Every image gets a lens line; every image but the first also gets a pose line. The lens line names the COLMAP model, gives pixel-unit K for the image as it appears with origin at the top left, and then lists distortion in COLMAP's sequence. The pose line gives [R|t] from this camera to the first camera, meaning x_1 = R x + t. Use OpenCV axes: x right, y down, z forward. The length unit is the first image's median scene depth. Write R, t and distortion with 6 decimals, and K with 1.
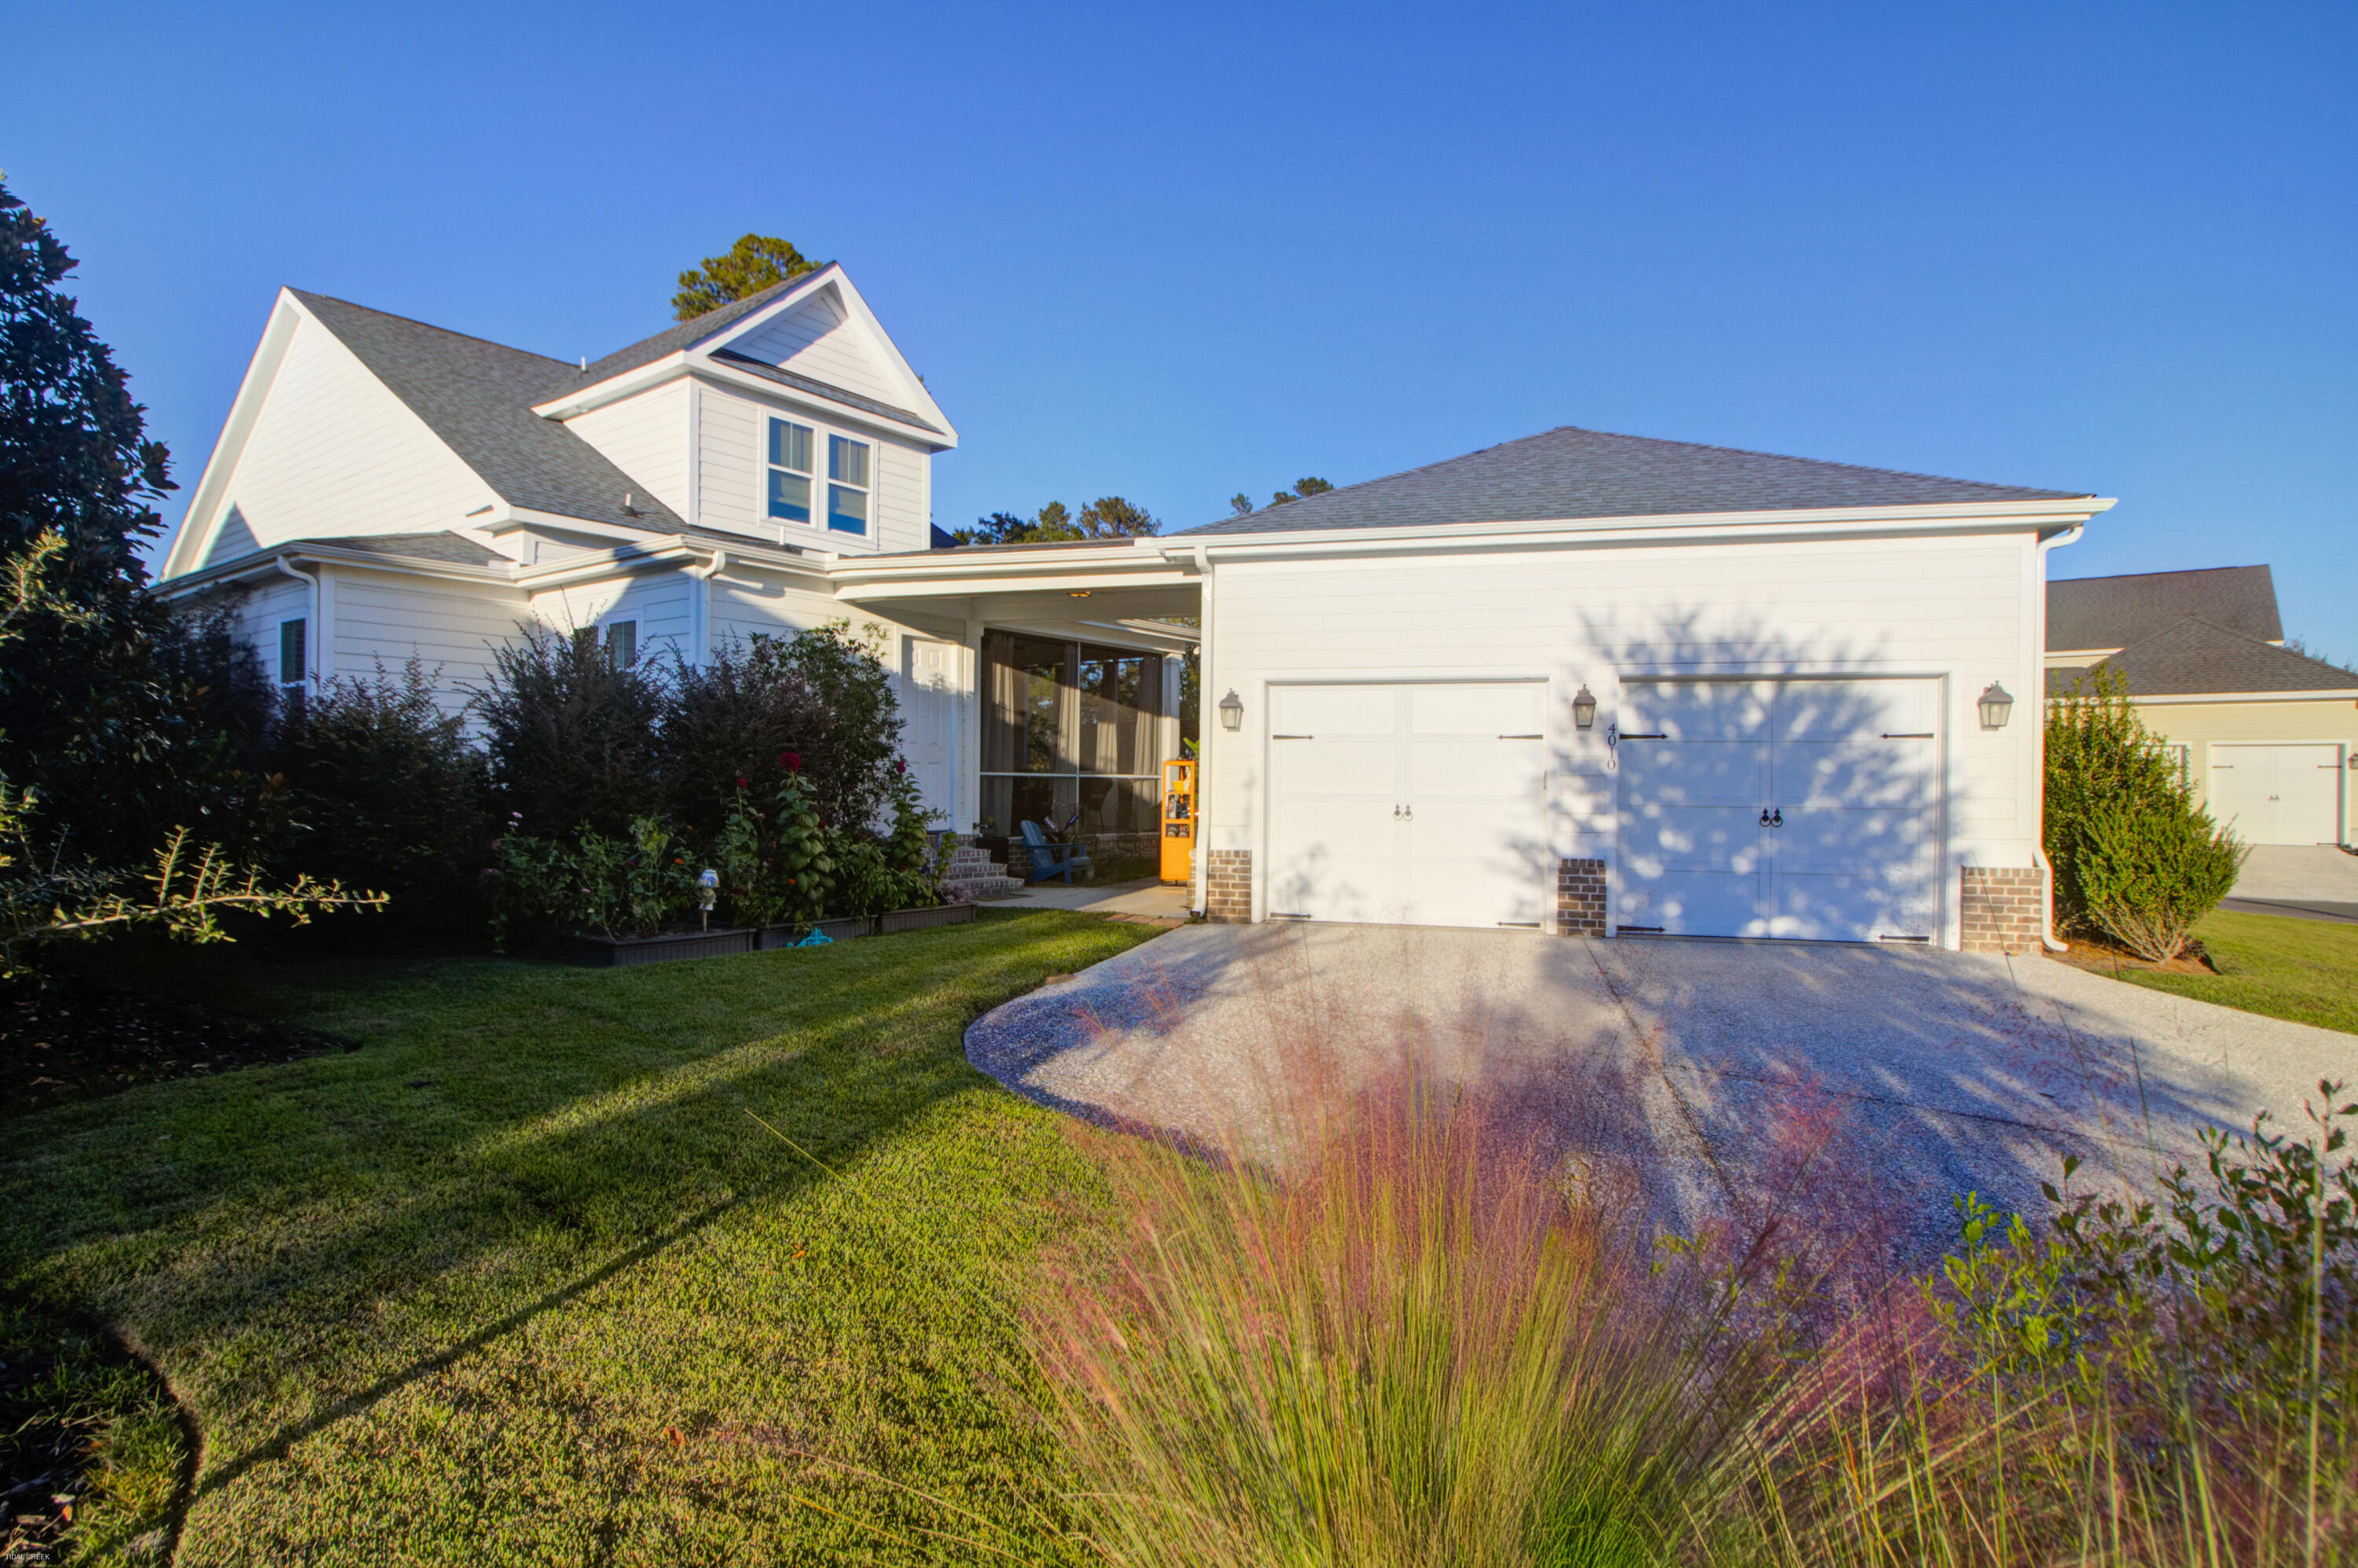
lens RADIAL K [[1214.1, 0, 1171.9], [0, 1214.1, 775.0], [0, 0, 1]] dist [0.003814, -0.001301]
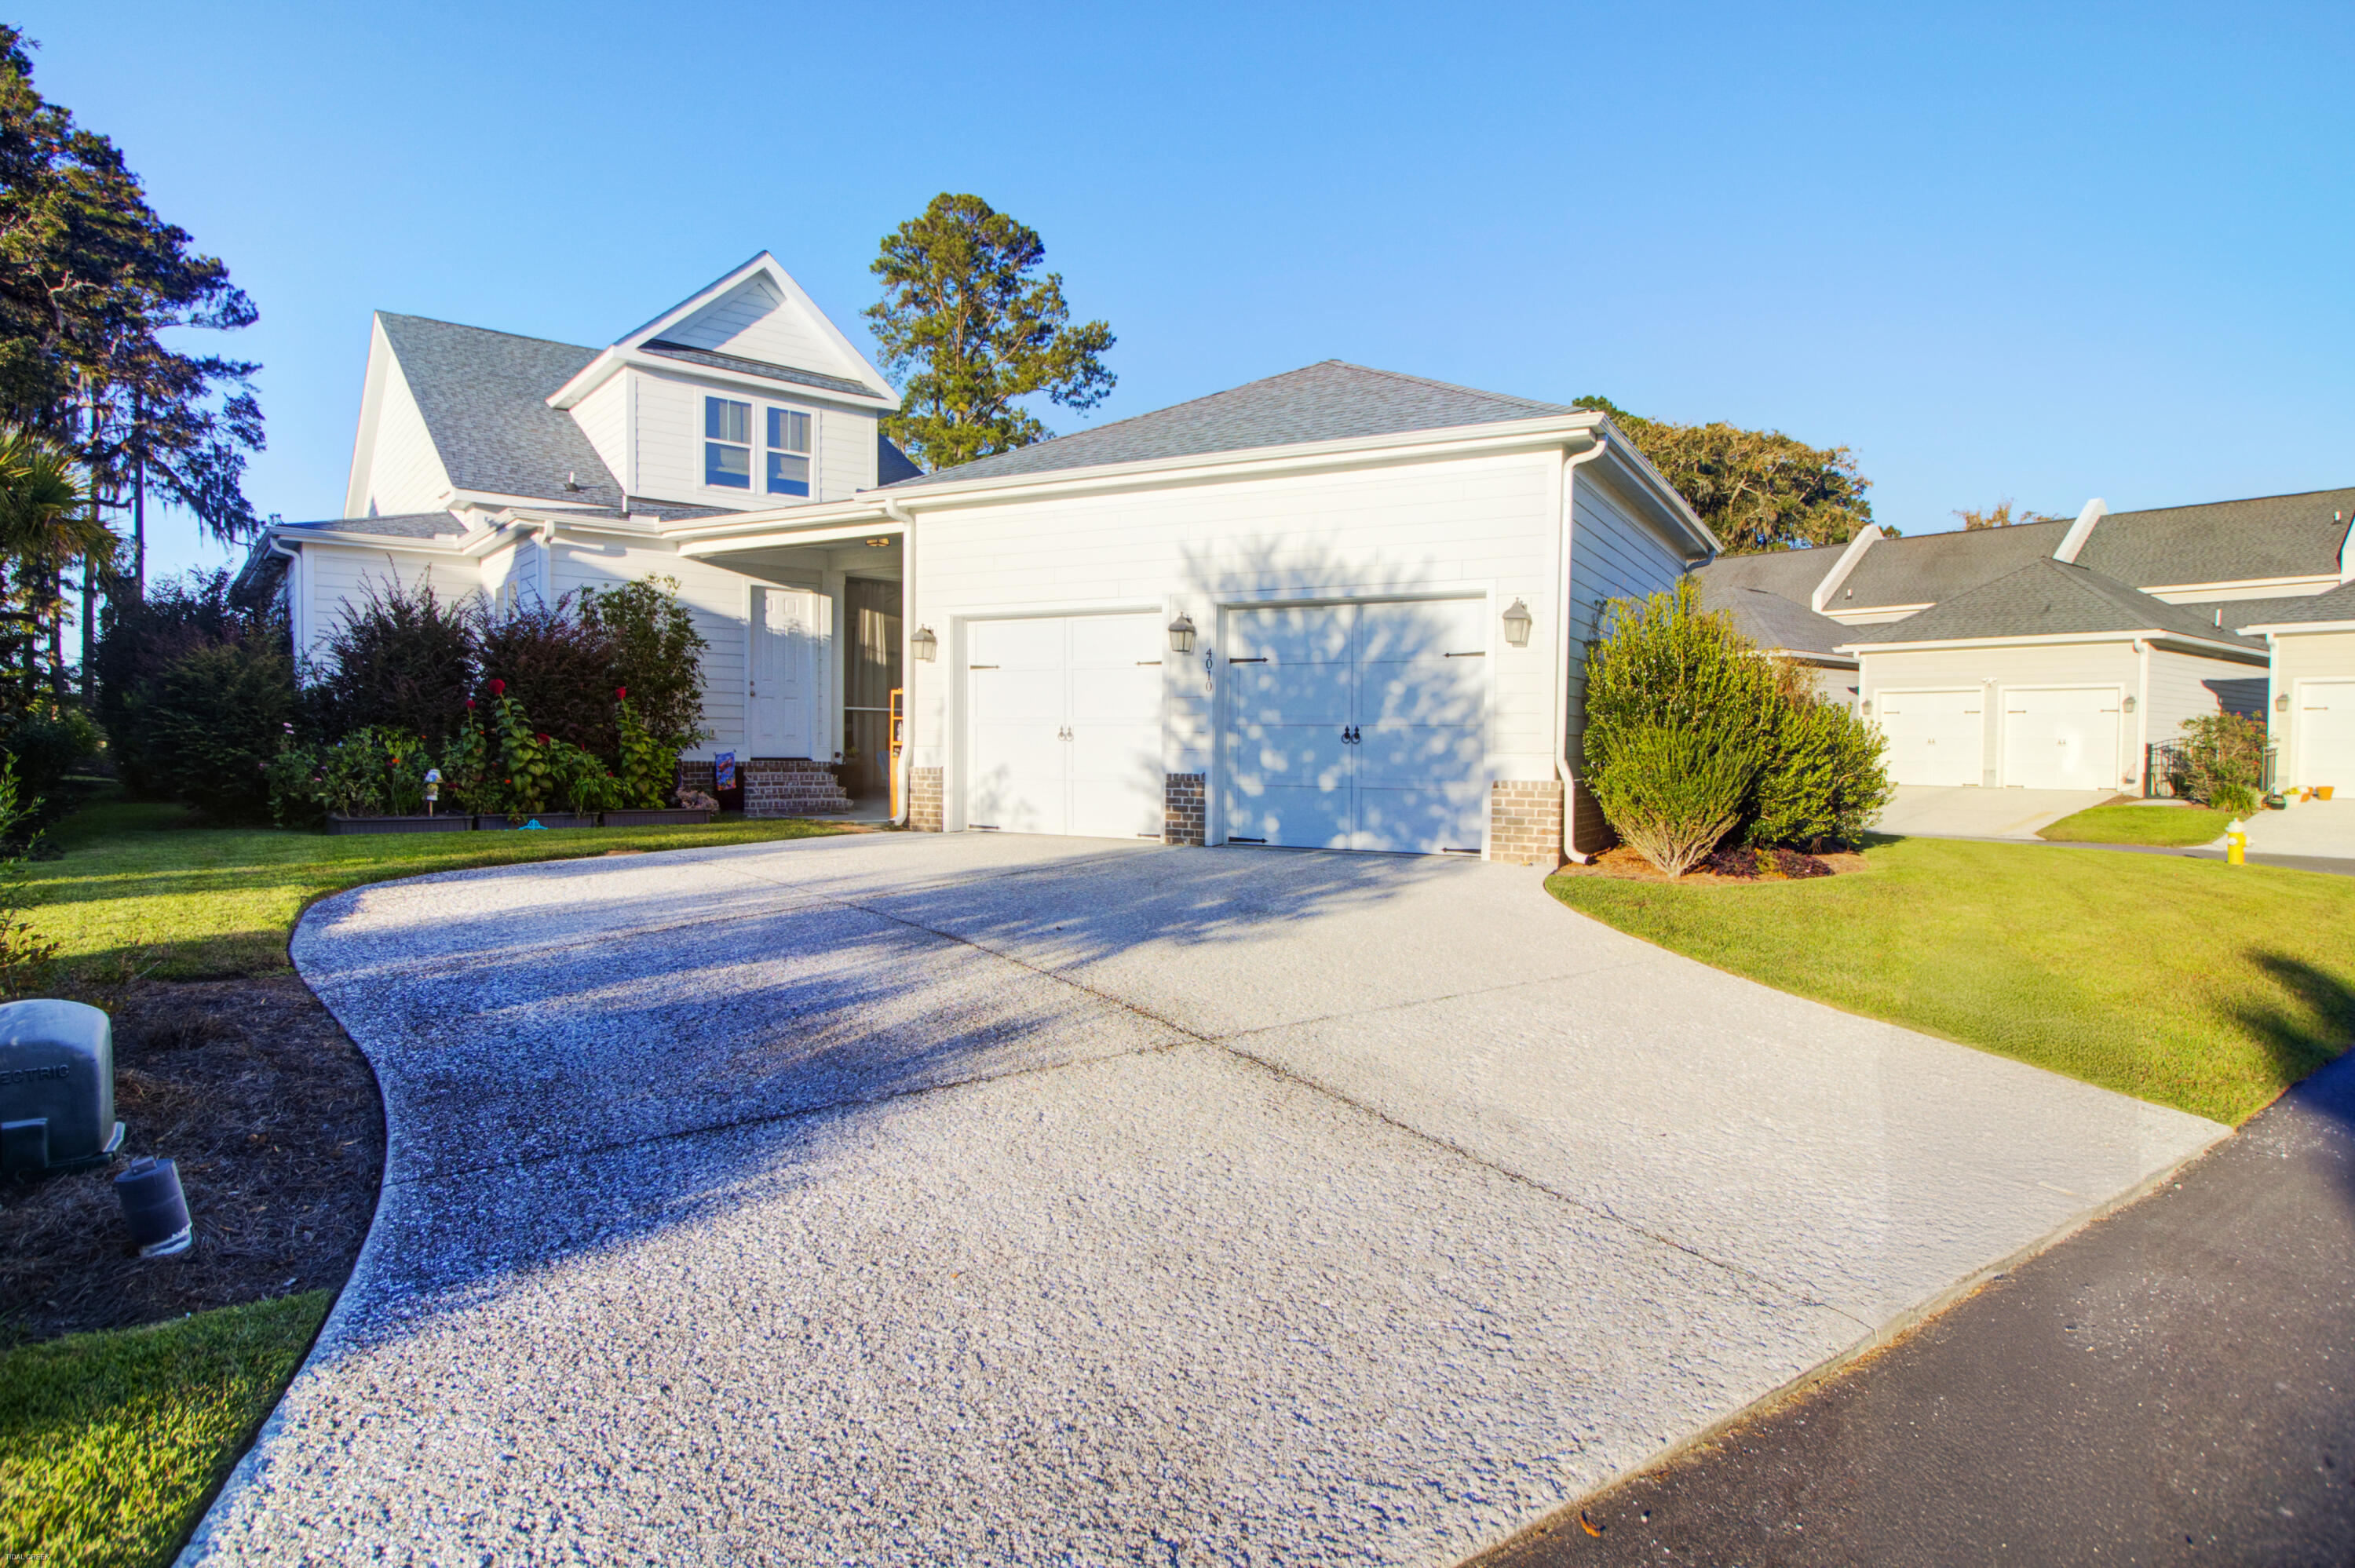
lens RADIAL K [[1316.4, 0, 1183.4], [0, 1316.4, 794.5], [0, 0, 1]] dist [0.024843, -0.002884]
pose [[0.963632, 0.013063, -0.266915, 0.630076], [-0.001458, 0.999047, 0.043629, 0.033444], [0.267230, -0.041653, 0.962732, -0.129476]]
